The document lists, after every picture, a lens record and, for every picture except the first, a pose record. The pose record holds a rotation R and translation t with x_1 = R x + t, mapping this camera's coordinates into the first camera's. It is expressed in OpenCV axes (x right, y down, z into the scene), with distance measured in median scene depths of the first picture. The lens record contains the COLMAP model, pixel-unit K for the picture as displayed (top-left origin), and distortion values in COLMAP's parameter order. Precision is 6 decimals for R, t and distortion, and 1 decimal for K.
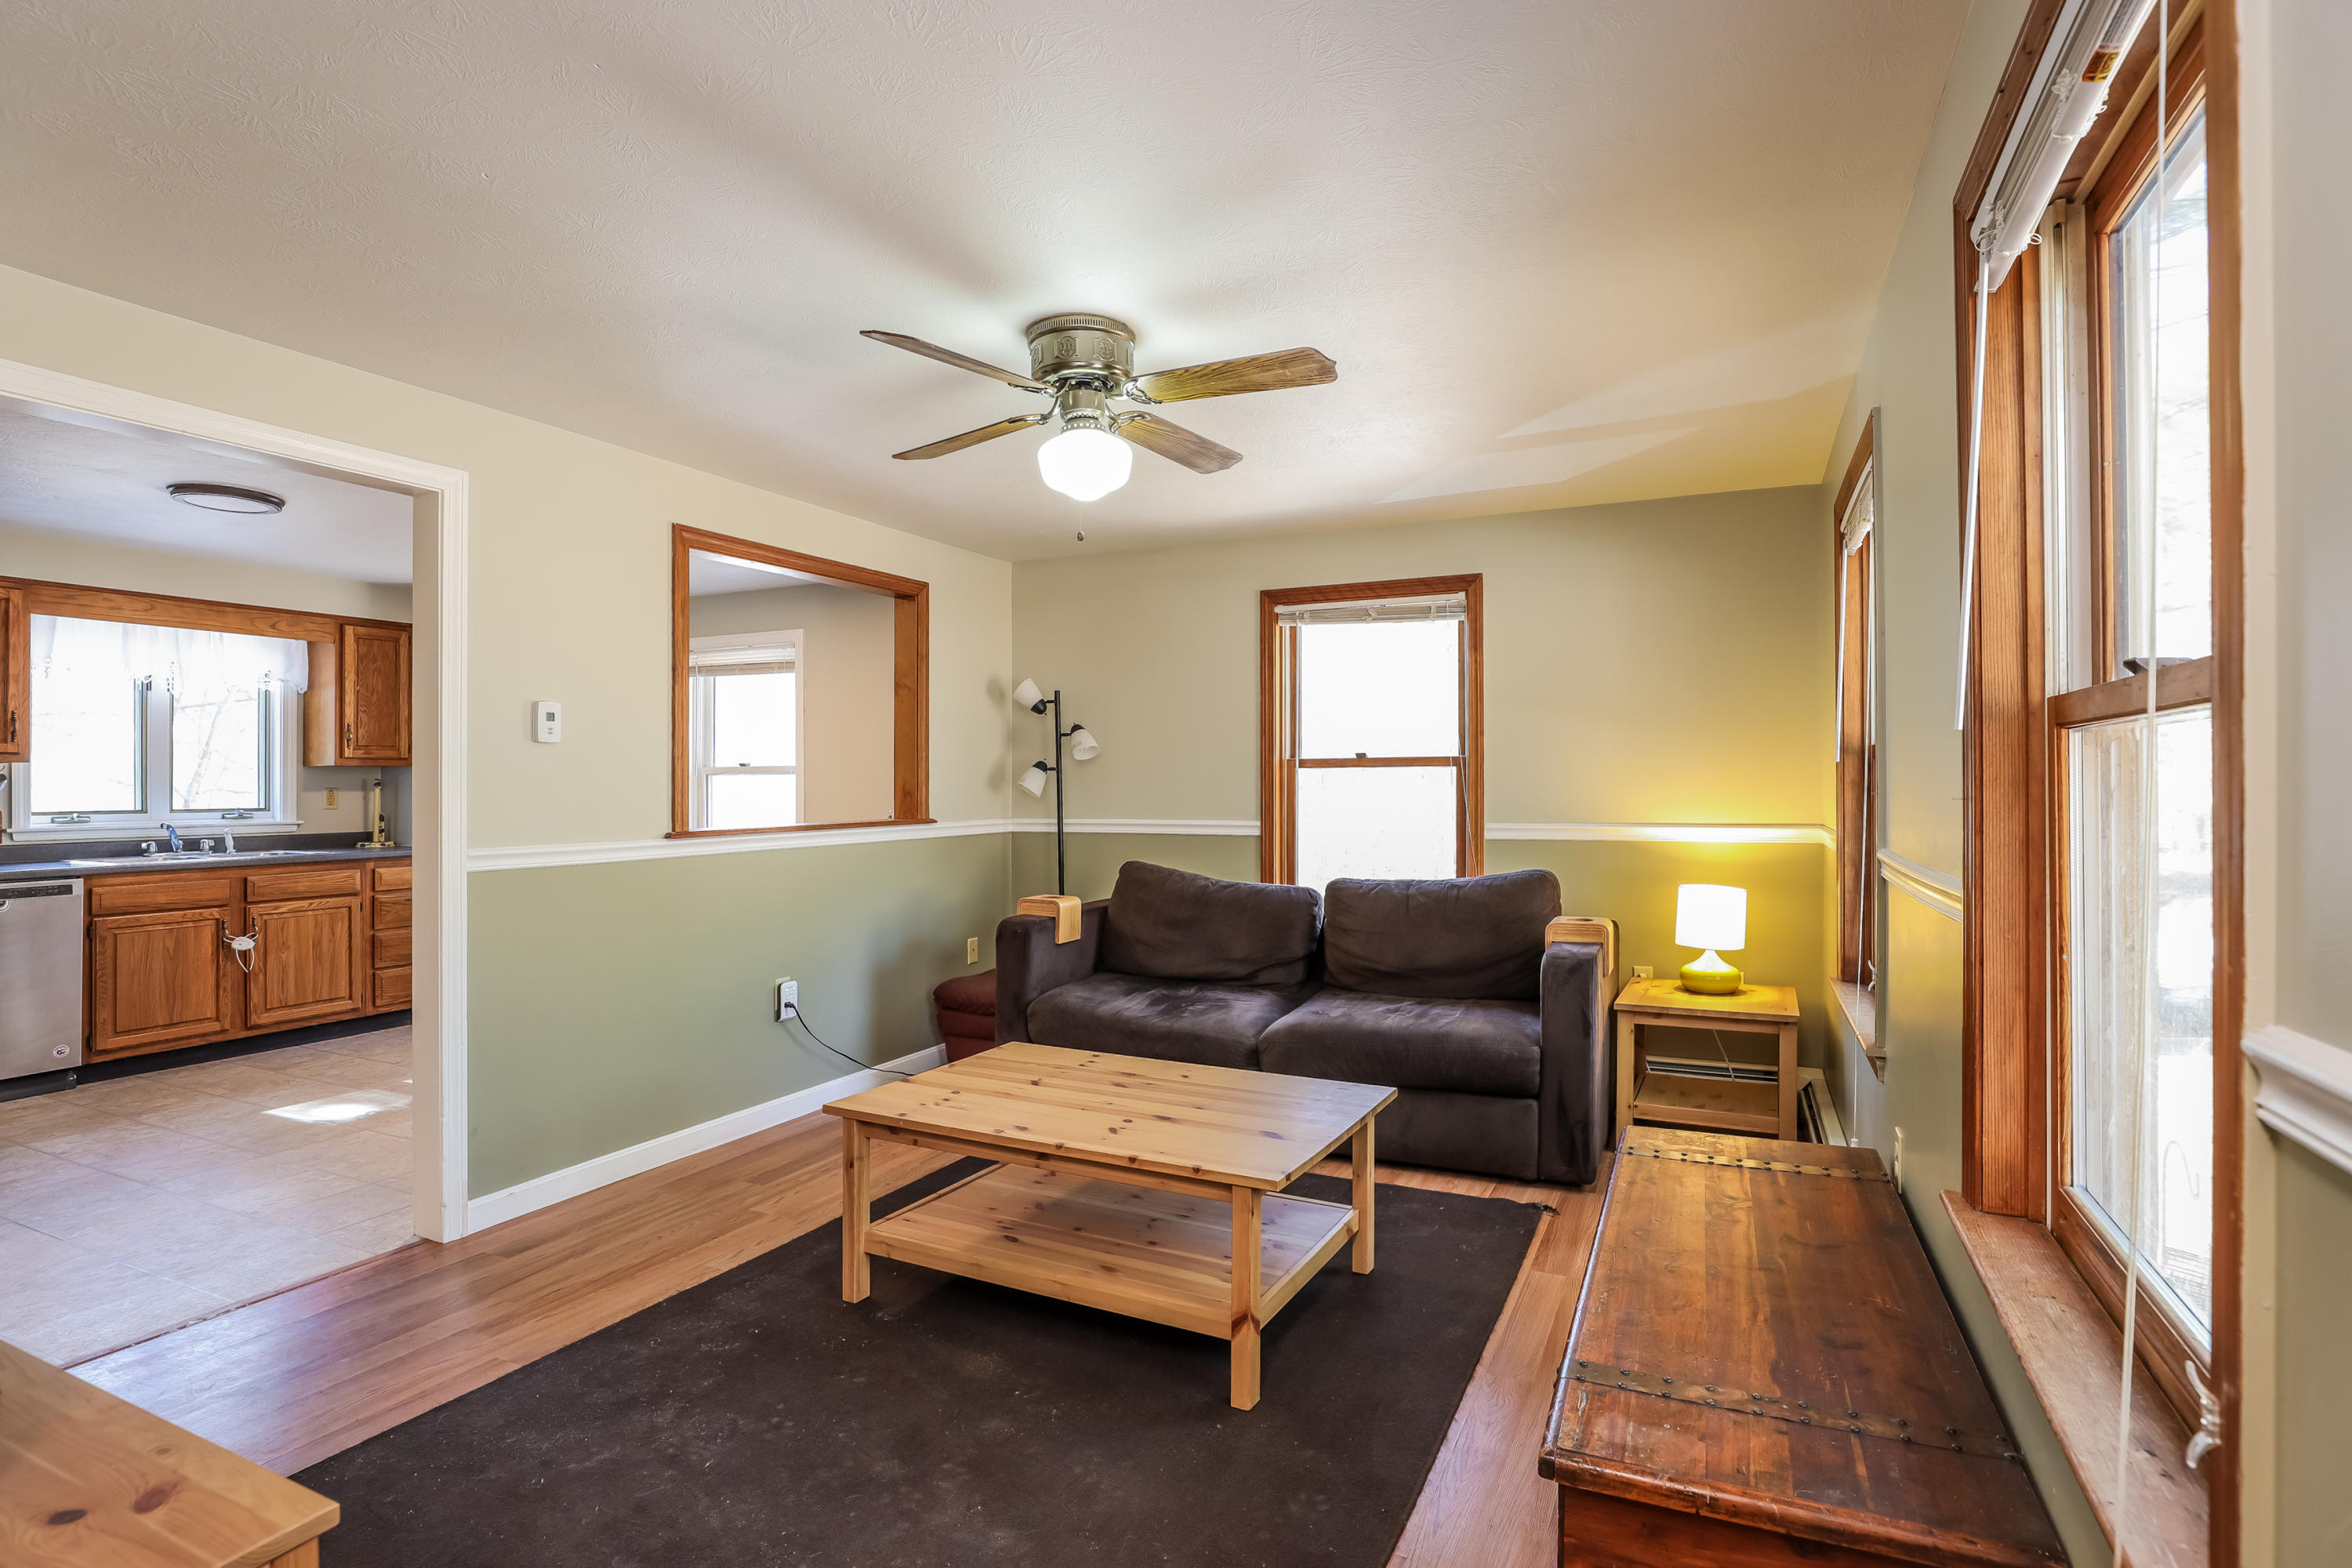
lens RADIAL K [[1121.2, 0, 1217.9], [0, 1121.2, 773.7], [0, 0, 1]] dist [-0.036505, 0.011972]
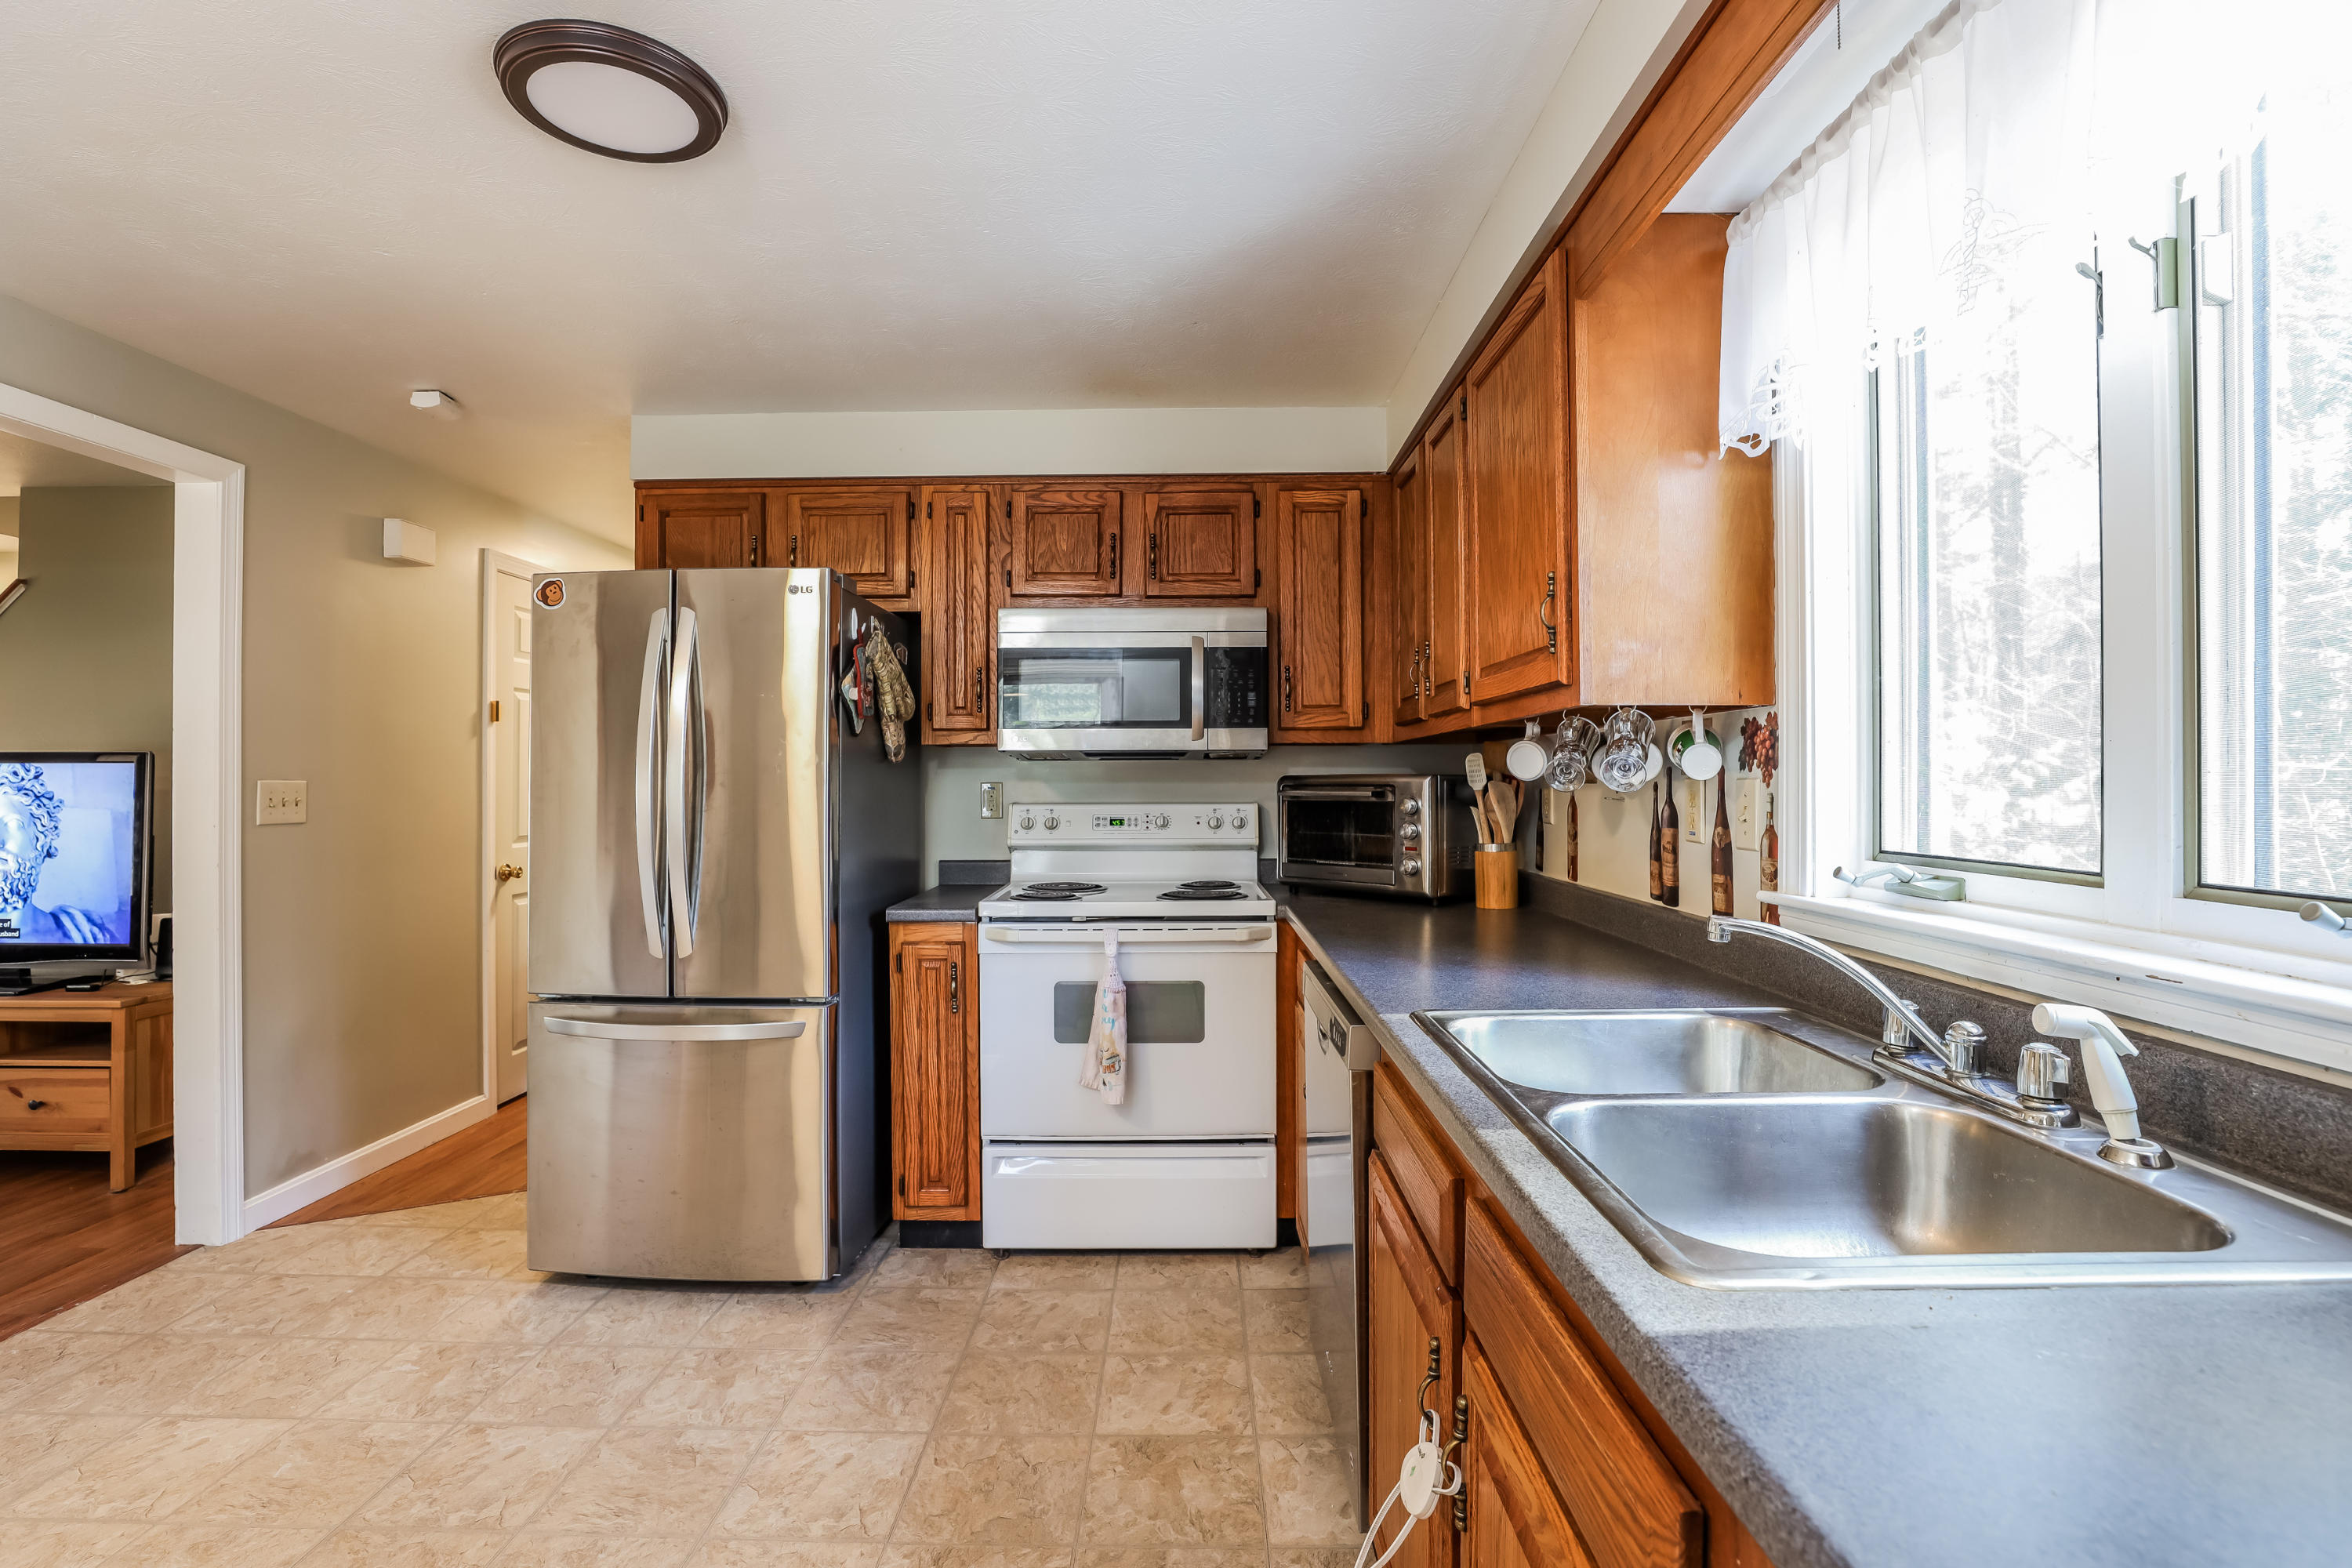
lens RADIAL K [[1100.1, 0, 1167.3], [0, 1100.1, 775.3], [0, 0, 1]] dist [-0.037644, 0.009111]
pose [[-0.914840, 0.004576, -0.403791, -0.729216], [0.009626, 0.999899, -0.010477, 0.013997], [0.403702, -0.013472, -0.914791, 1.142817]]
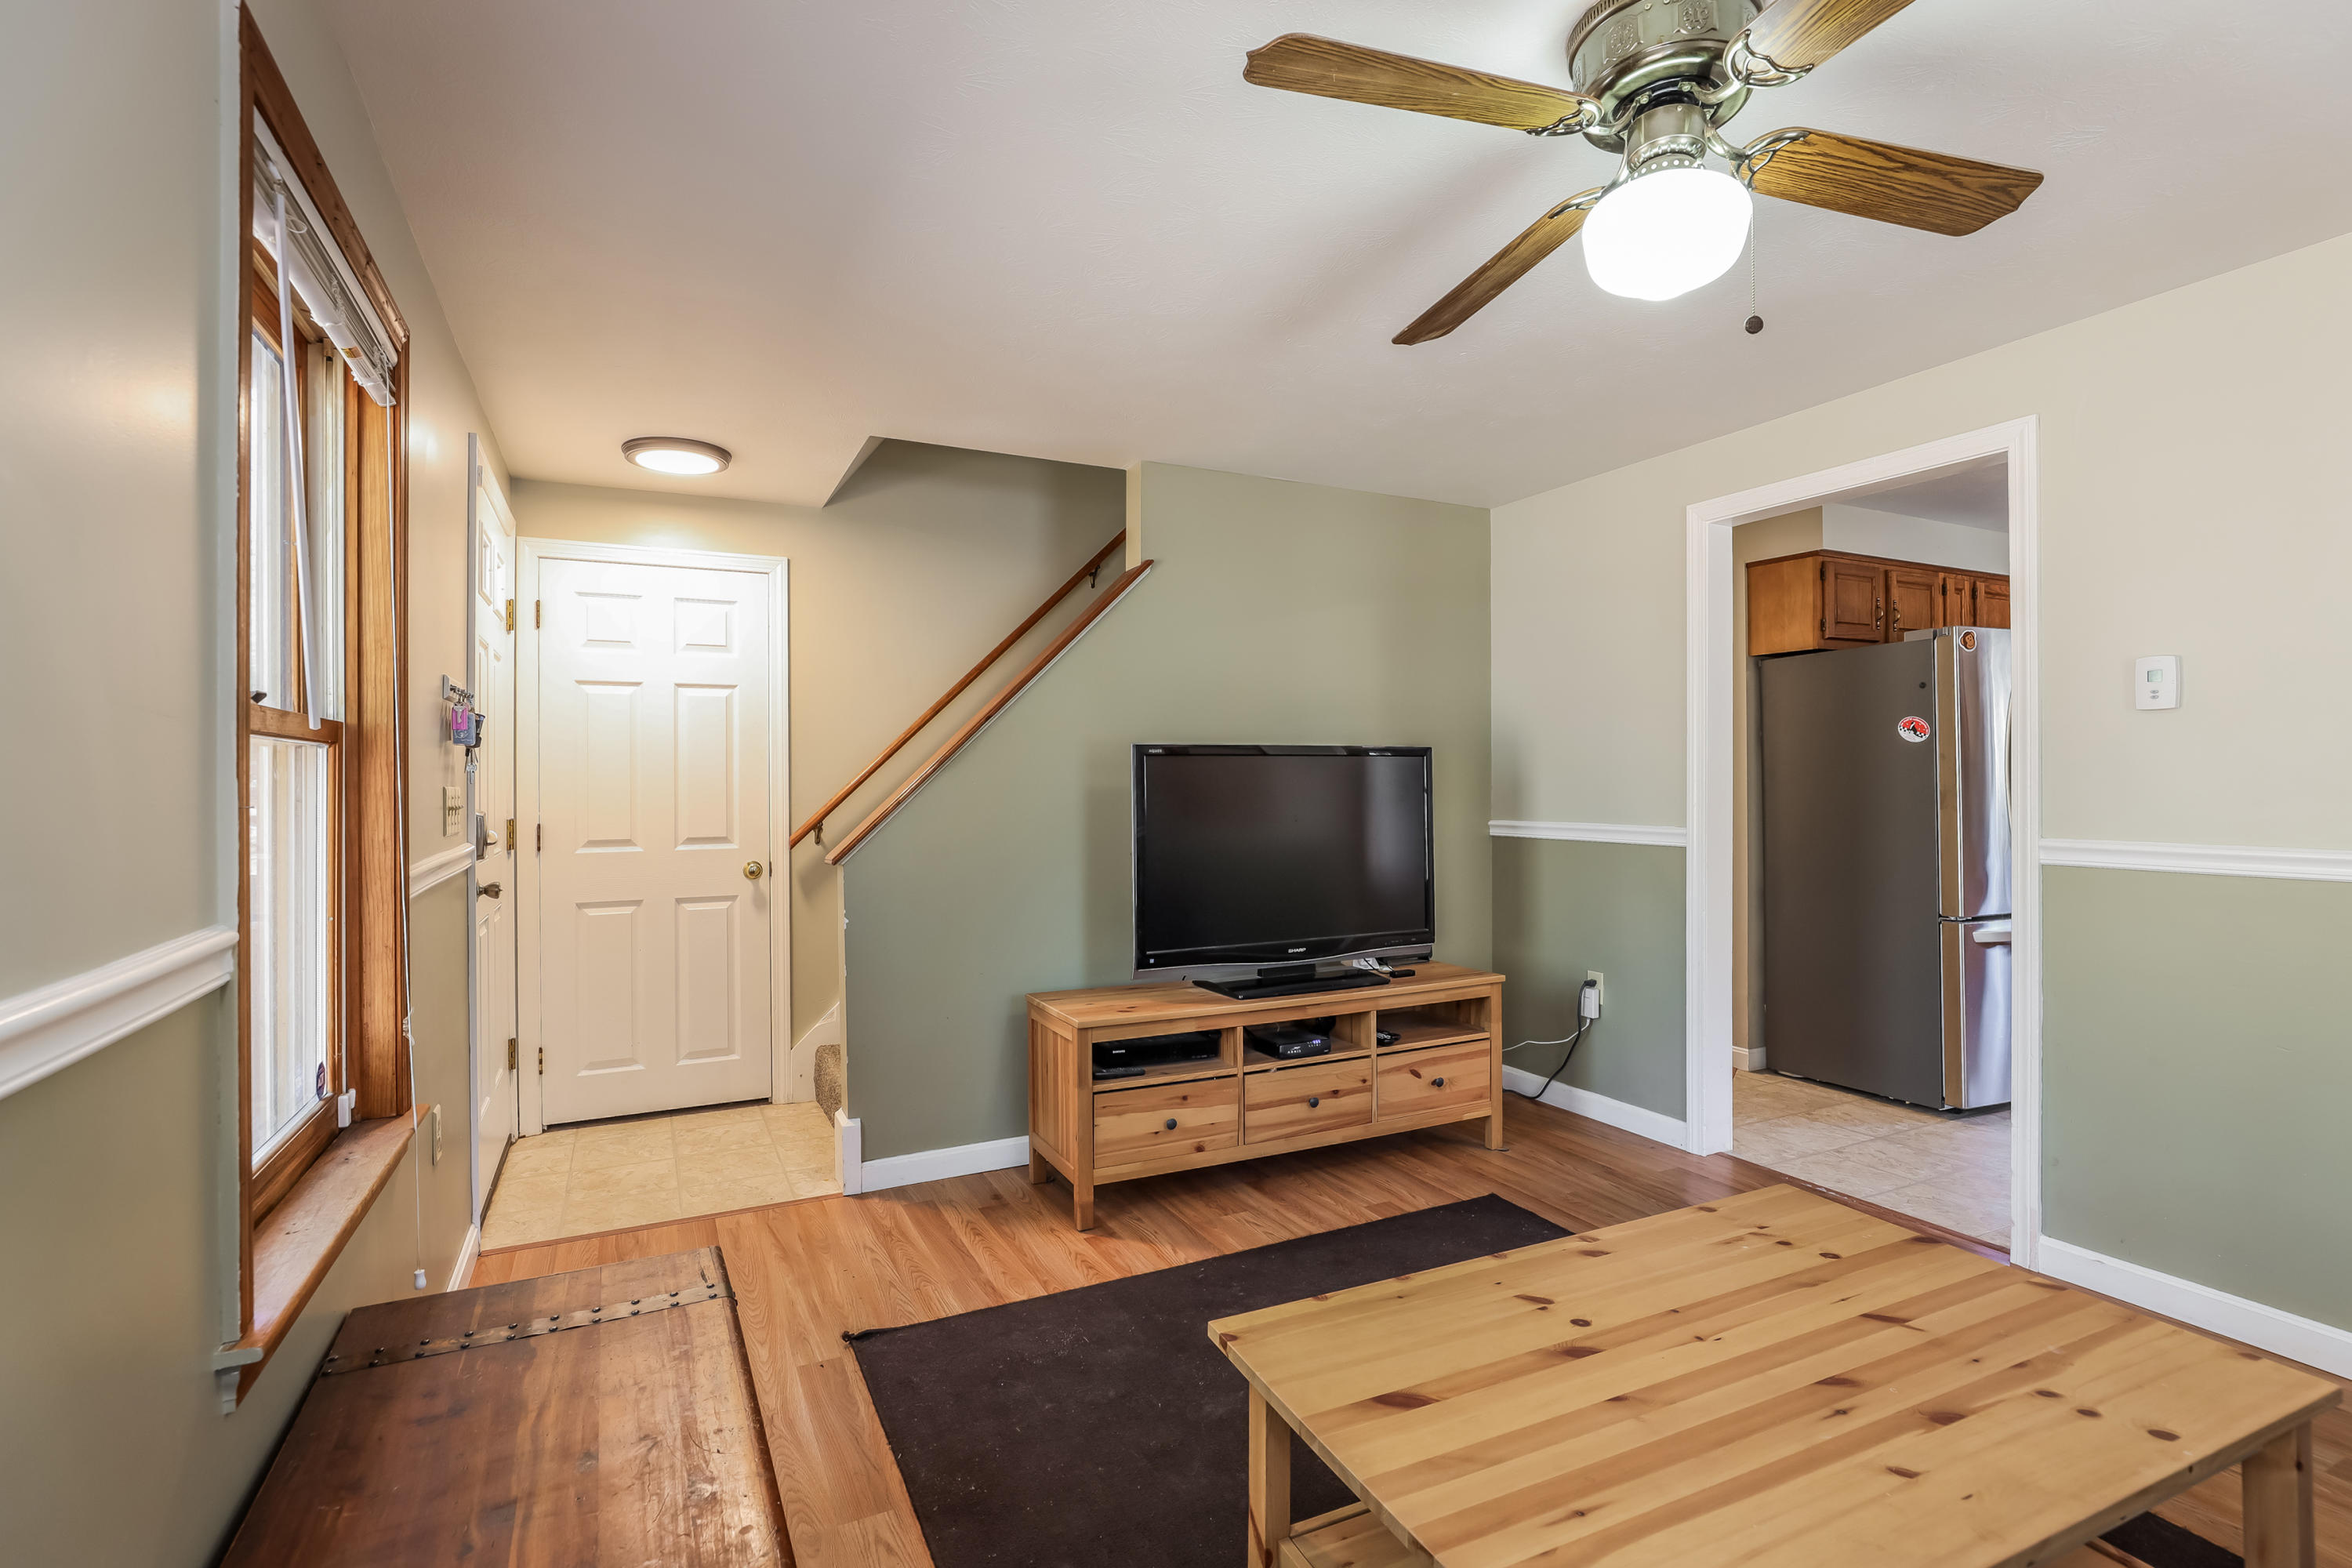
lens RADIAL K [[1102.1, 0, 1174.0], [0, 1102.1, 781.1], [0, 0, 1]] dist [-0.029888, 0.010114]
pose [[-0.635069, 0.013203, -0.772343, 0.258352], [0.019312, 0.999813, 0.001211, 0.004563], [0.772214, -0.014147, -0.635205, 0.604006]]
